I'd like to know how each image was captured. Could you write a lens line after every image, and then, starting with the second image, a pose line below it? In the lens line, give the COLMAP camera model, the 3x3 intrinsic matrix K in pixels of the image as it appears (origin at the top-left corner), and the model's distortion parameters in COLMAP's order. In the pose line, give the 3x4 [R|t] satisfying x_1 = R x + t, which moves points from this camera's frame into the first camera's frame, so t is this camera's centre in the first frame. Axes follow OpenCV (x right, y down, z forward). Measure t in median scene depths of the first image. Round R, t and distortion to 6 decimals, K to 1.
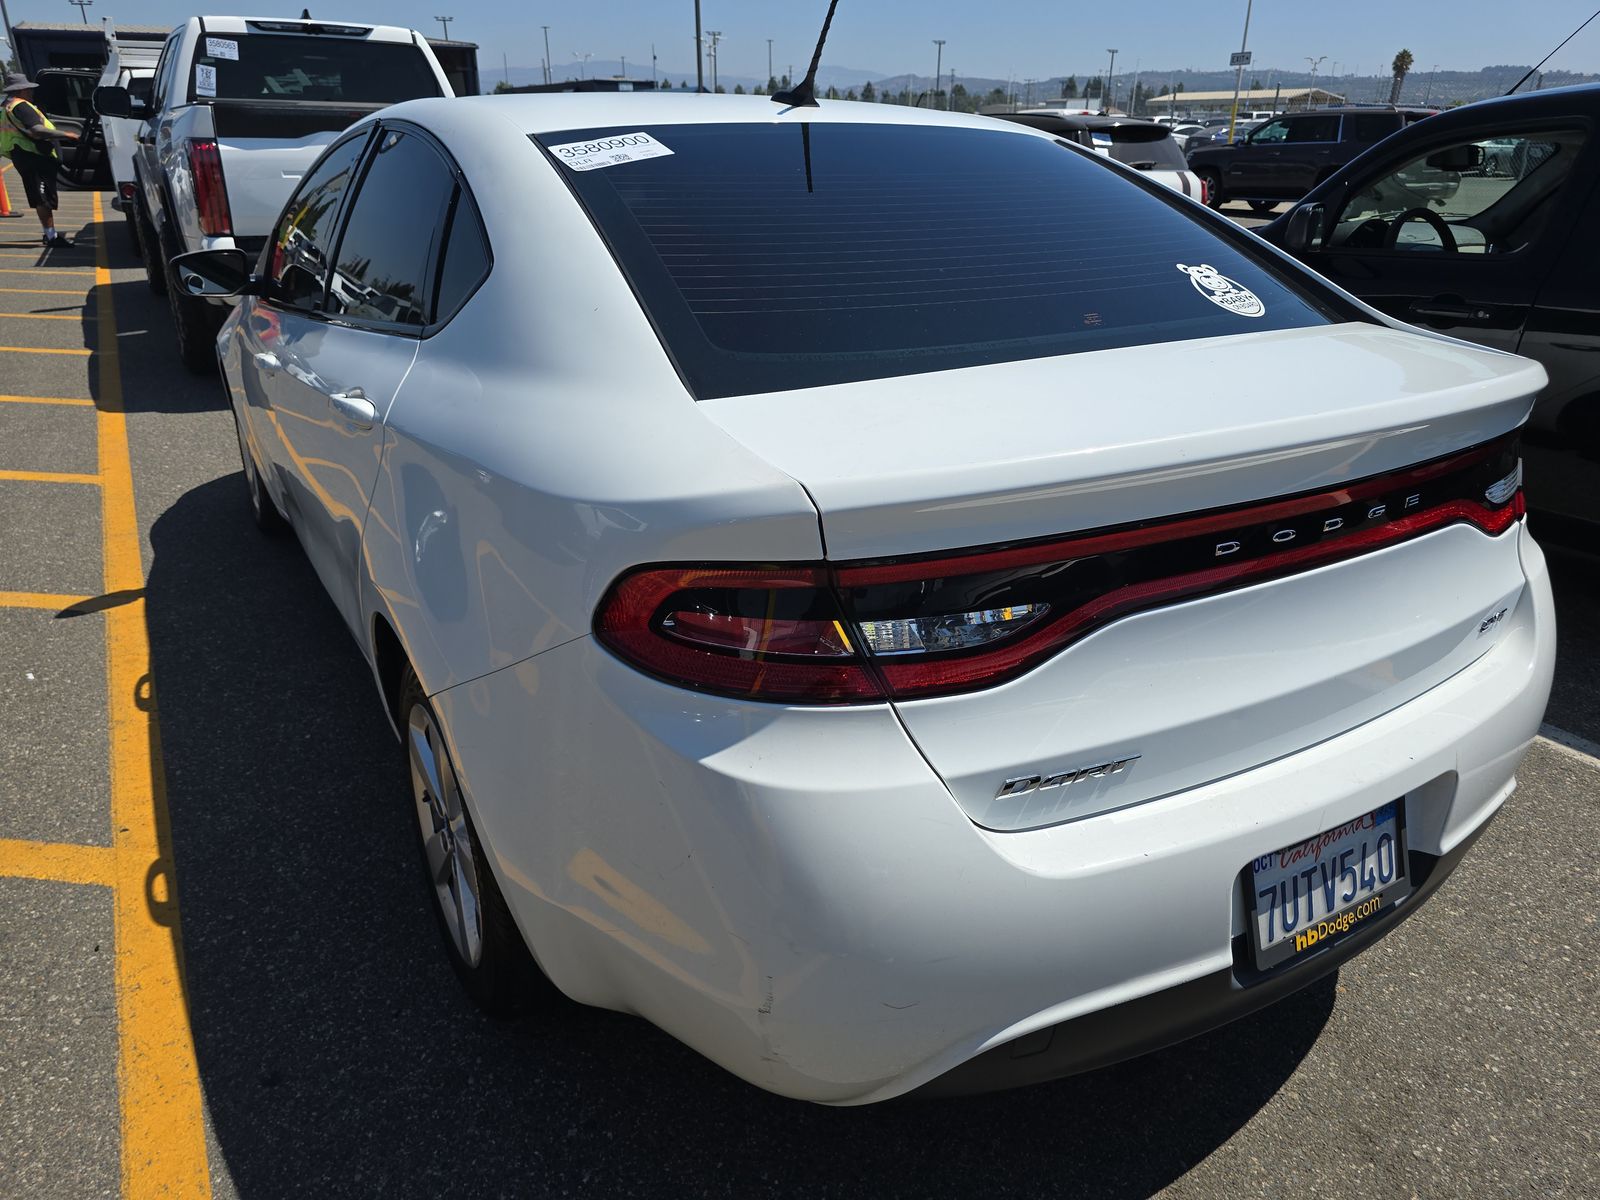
lens RADIAL K [[1095.6, 0, 804.4], [0, 1095.6, 600.6], [0, 0, 1]] dist [0.031929, -0.030247]
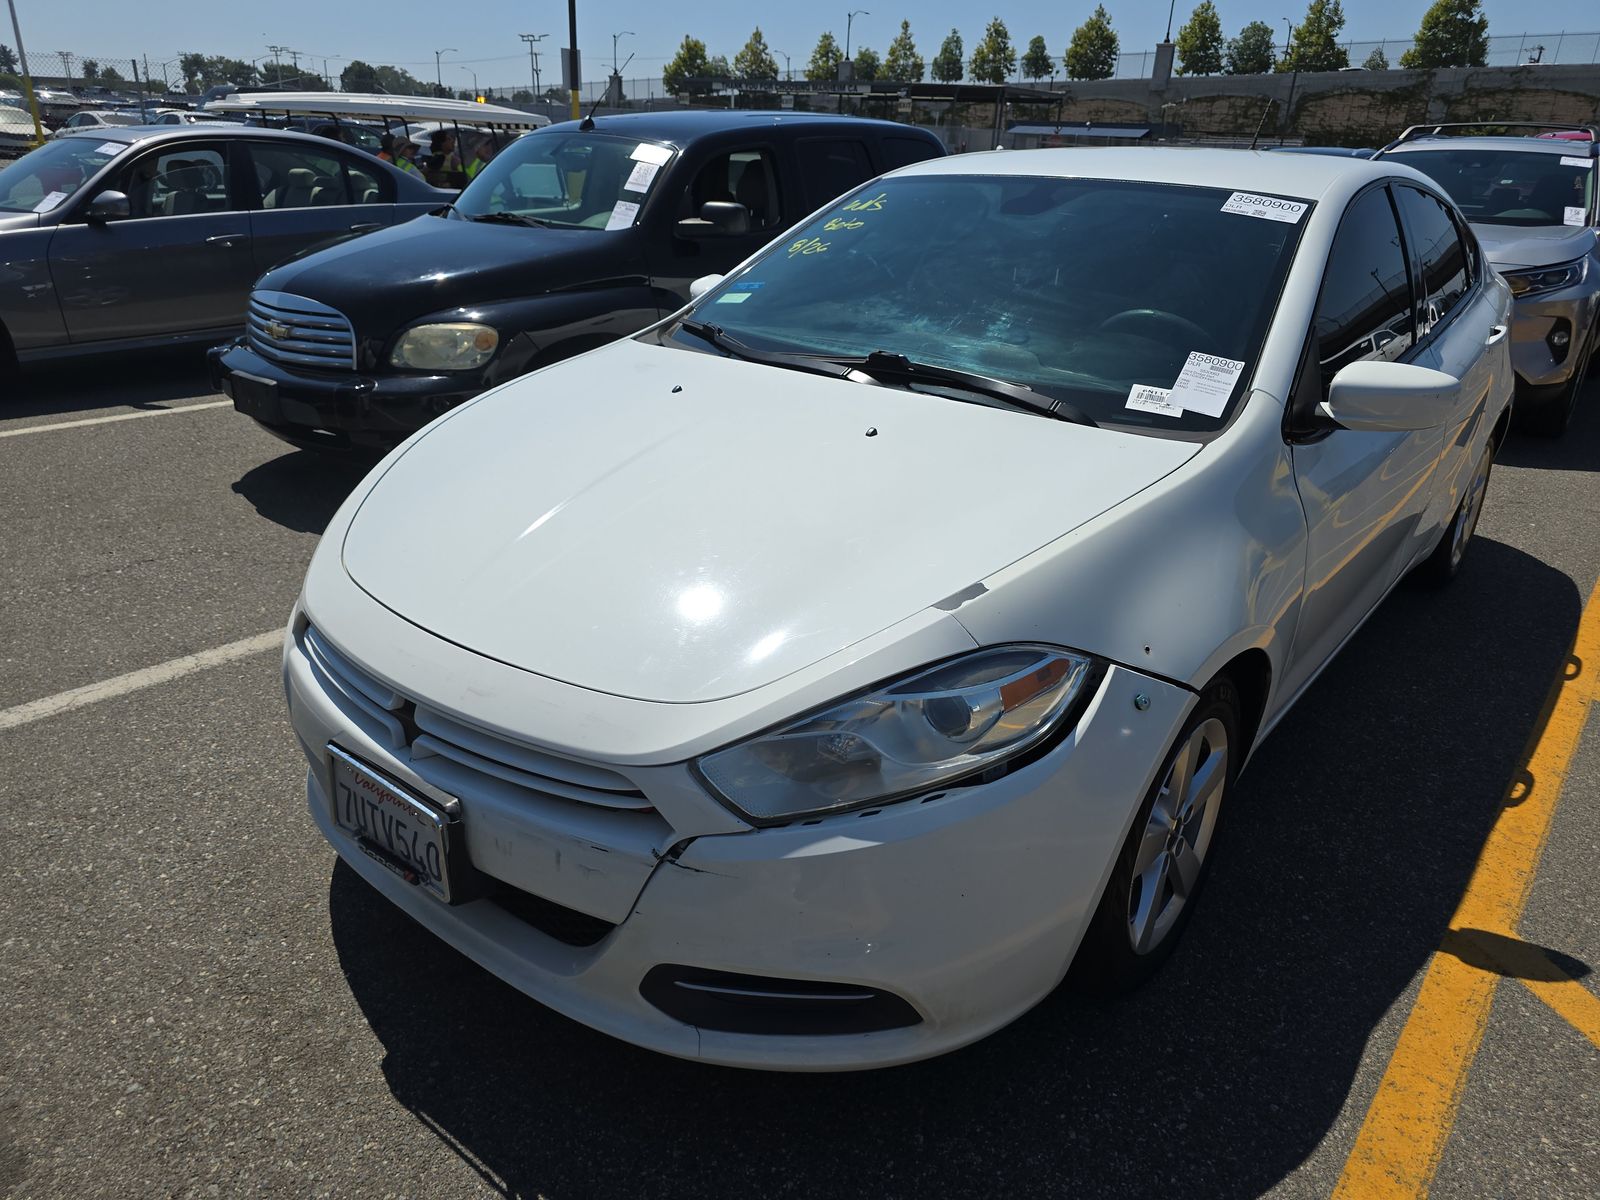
lens RADIAL K [[1095.6, 0, 801.9], [0, 1095.6, 596.2], [0, 0, 1]] dist [0.031929, -0.030247]
pose [[-0.341952, -0.373155, 0.862452, -1.534365], [0.338780, 0.807109, 0.483532, -0.962301], [-0.876525, 0.457527, -0.149575, 2.157232]]
